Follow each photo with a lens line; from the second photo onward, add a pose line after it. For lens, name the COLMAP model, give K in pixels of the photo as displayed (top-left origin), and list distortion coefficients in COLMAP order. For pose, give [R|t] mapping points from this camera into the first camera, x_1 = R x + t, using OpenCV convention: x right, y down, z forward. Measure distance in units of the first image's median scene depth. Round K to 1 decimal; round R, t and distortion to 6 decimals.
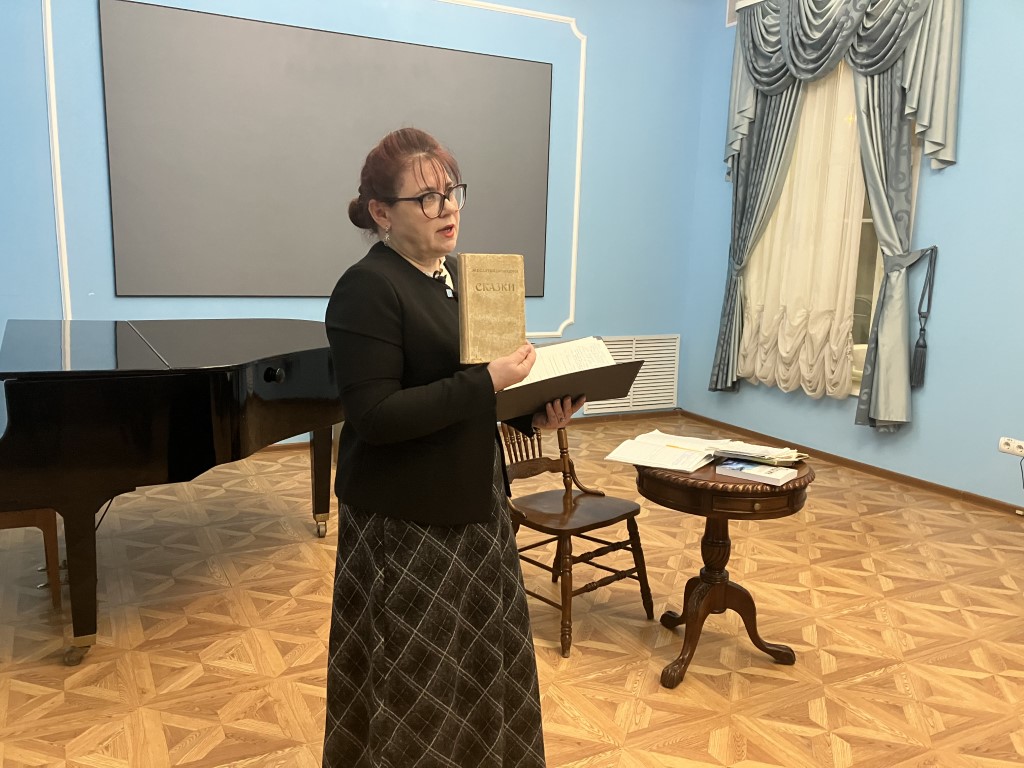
lens RADIAL K [[819.7, 0, 473.0], [0, 819.7, 376.2], [0, 0, 1]] dist [0.045830, -0.060087]
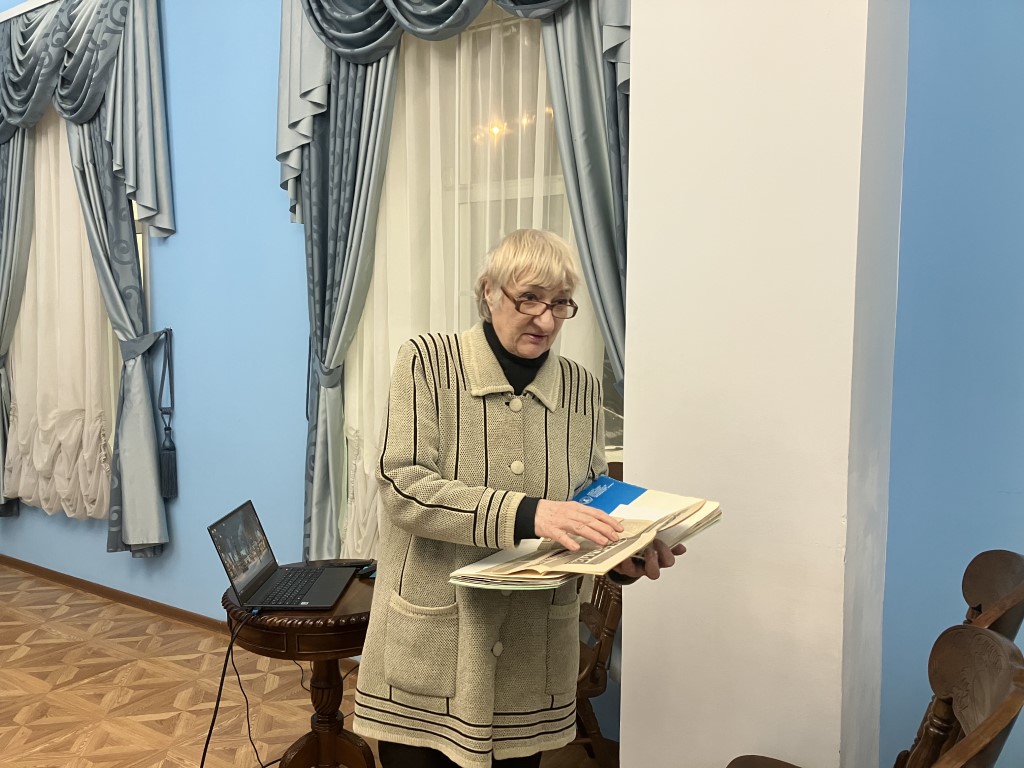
lens RADIAL K [[819.7, 0, 521.2], [0, 819.7, 374.0], [0, 0, 1]] dist [0.045830, -0.060087]
pose [[0.913312, -0.031329, 0.406054, 0.545178], [0.072757, 0.993549, -0.086991, -0.014123], [-0.400710, 0.108993, 0.909699, 0.105583]]
